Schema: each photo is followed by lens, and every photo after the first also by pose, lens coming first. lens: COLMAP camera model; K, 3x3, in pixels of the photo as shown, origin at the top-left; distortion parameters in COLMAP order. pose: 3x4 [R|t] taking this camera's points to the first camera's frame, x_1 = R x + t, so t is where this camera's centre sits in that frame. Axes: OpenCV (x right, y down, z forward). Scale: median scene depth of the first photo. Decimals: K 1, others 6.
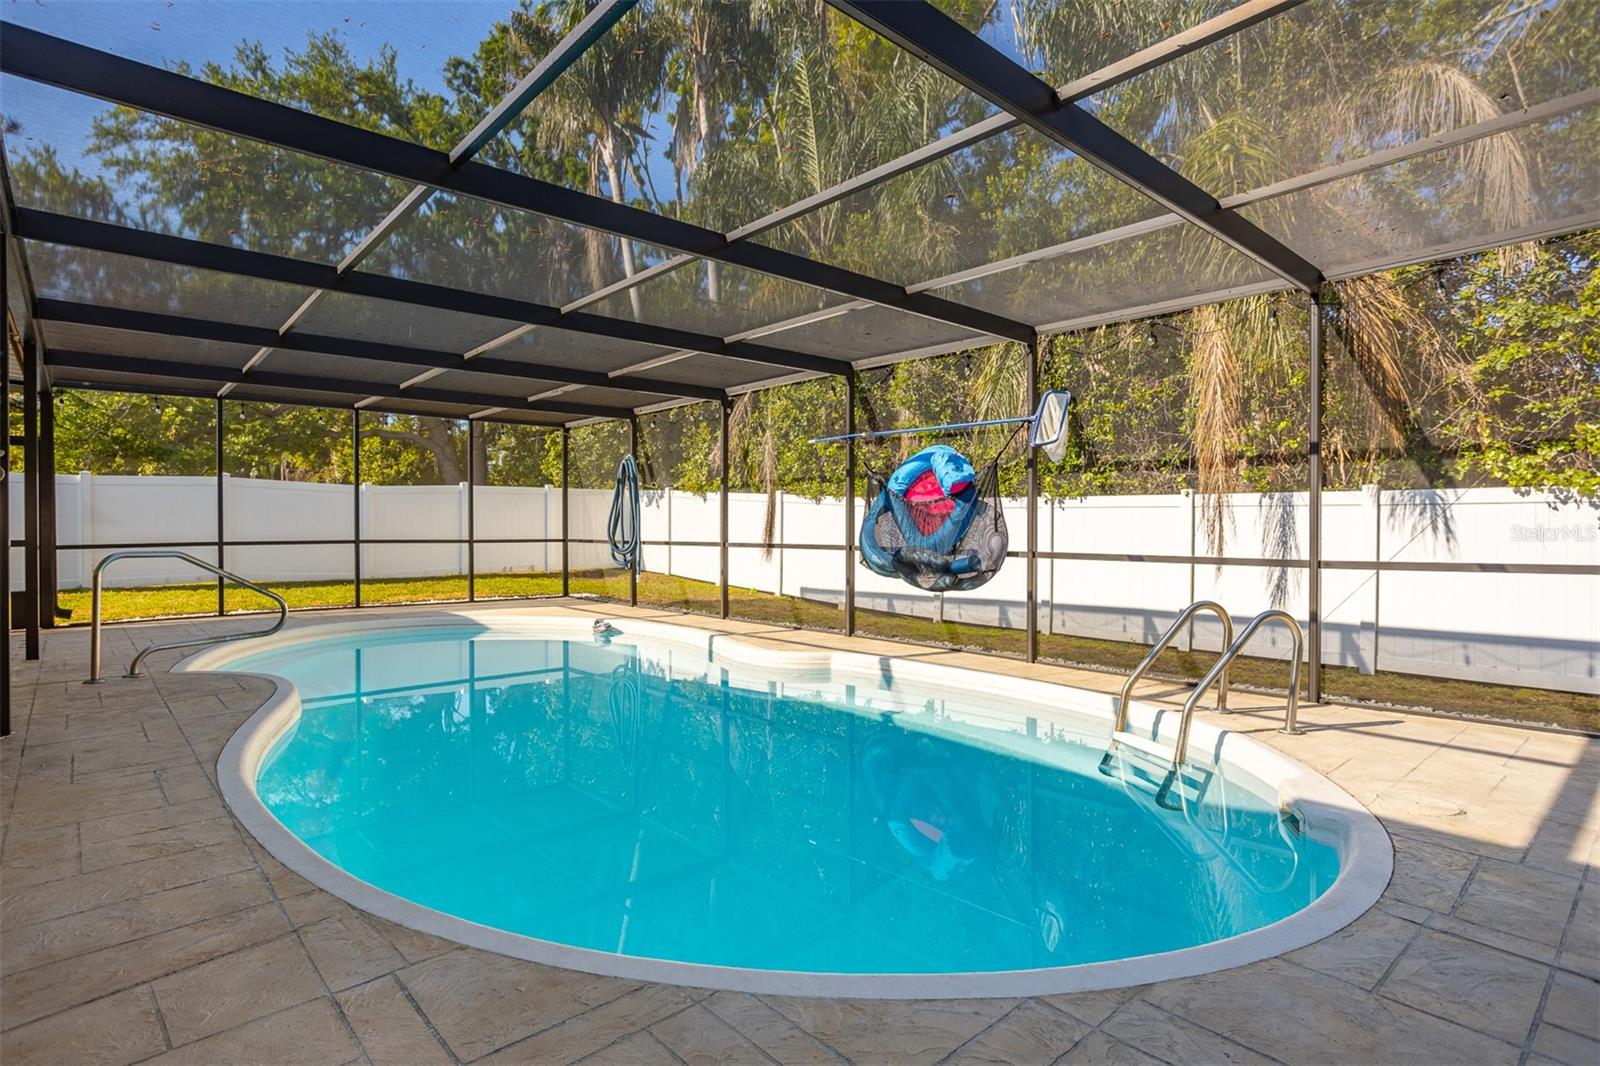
lens RADIAL K [[822.7, 0, 800.0], [0, 822.7, 533.0], [0, 0, 1]] dist [-0.075575, 0.046952]
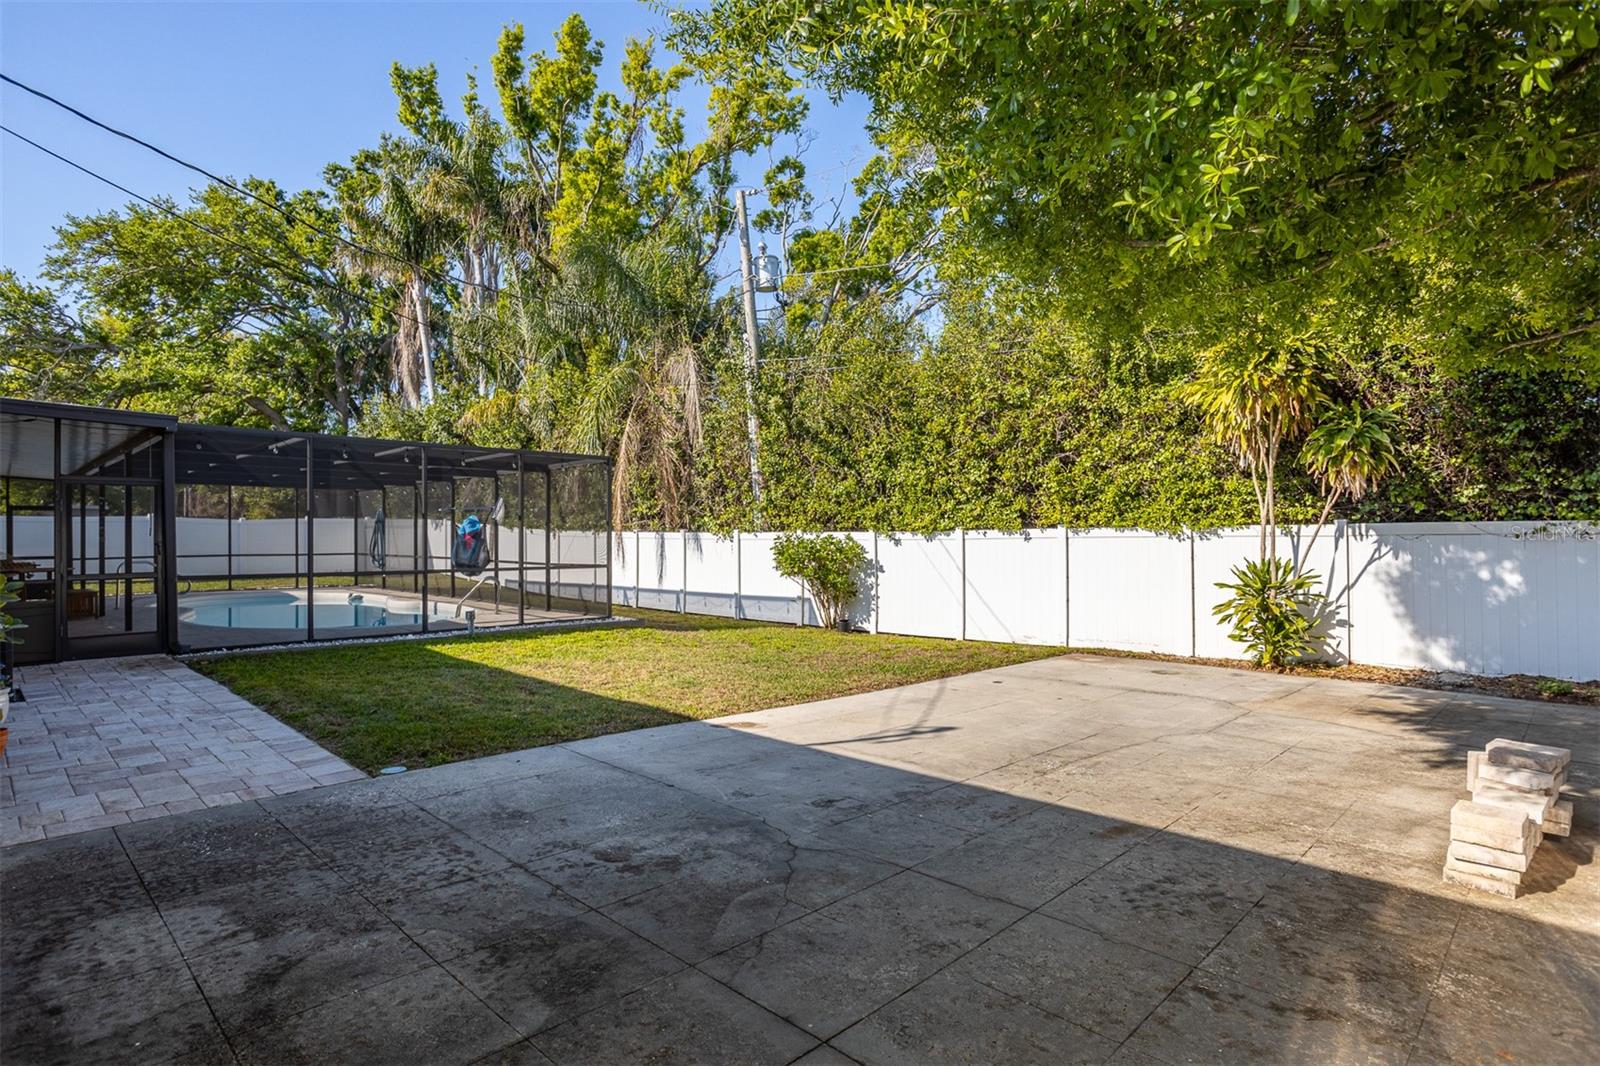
lens RADIAL K [[814.7, 0, 797.3], [0, 814.7, 537.6], [0, 0, 1]] dist [-0.059230, 0.031965]
pose [[0.996759, -0.000925, 0.080443, 0.629362], [0.001111, 0.999997, -0.002266, -0.023516], [-0.080441, 0.002348, 0.996757, -0.969663]]
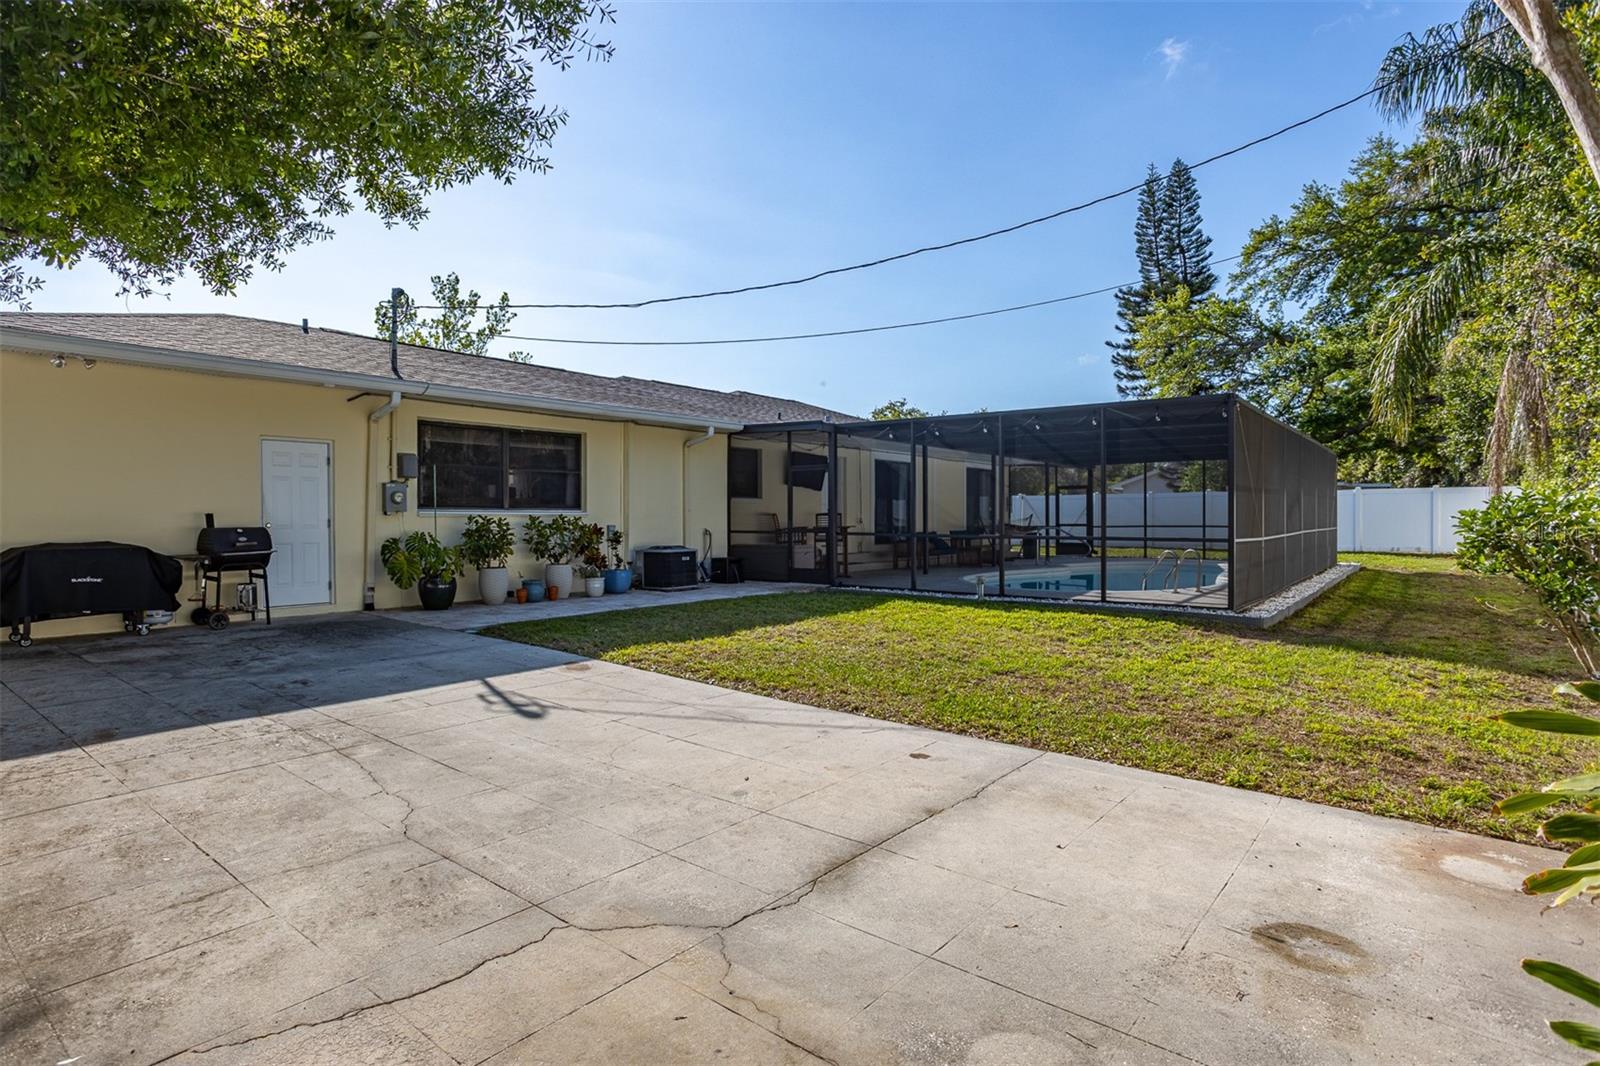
lens RADIAL K [[839.0, 0, 801.3], [0, 839.0, 523.6], [0, 0, 1]] dist [-0.047948, 0.029251]
pose [[0.168228, 0.009506, -0.985702, 1.309958], [-0.006399, 0.999943, 0.008551, -0.007802], [0.985727, 0.004869, 0.168279, -0.326070]]
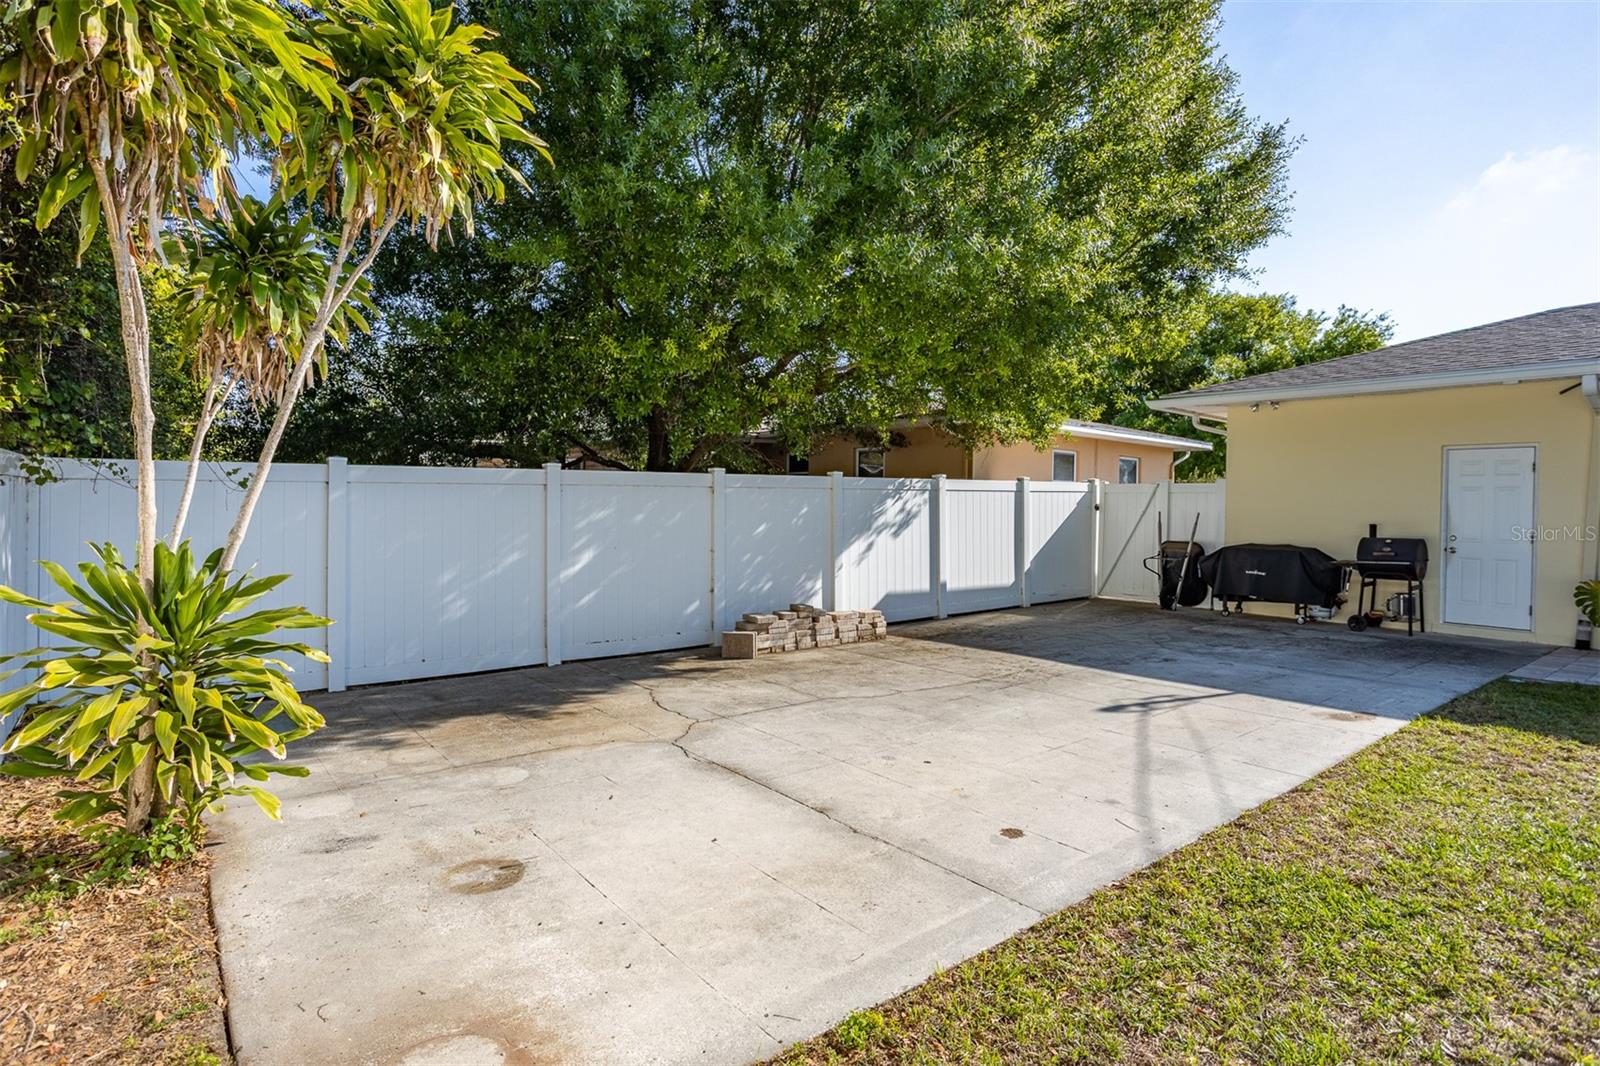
lens RADIAL K [[839.0, 0, 801.3], [0, 839.0, 523.6], [0, 0, 1]] dist [-0.047948, 0.029251]
pose [[-0.998650, -0.017968, 0.048745, 0.966700], [-0.016640, 0.999483, 0.027514, -0.022750], [-0.049214, 0.026666, -0.998432, 0.161287]]
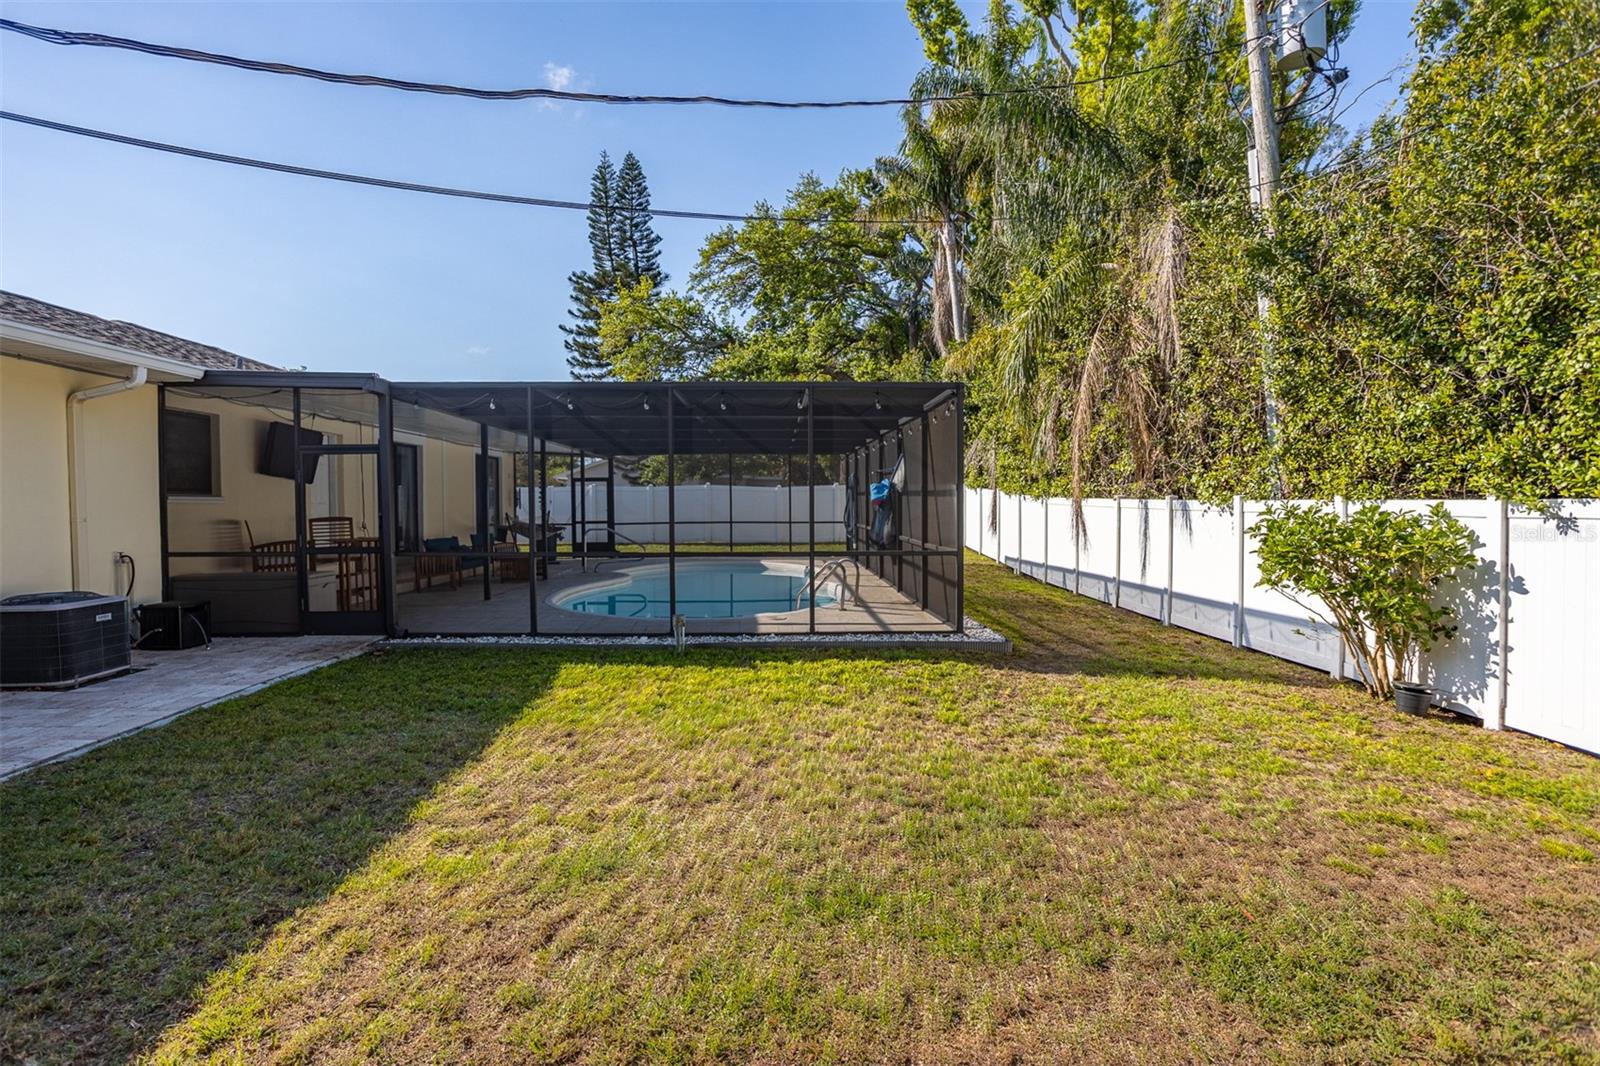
lens RADIAL K [[822.7, 0, 800.0], [0, 822.7, 533.0], [0, 0, 1]] dist [-0.075575, 0.046952]
pose [[0.768757, 0.022573, -0.639143, 0.843042], [-0.001099, 0.999422, 0.033975, -0.030815], [0.639540, -0.025416, 0.768337, -0.413459]]
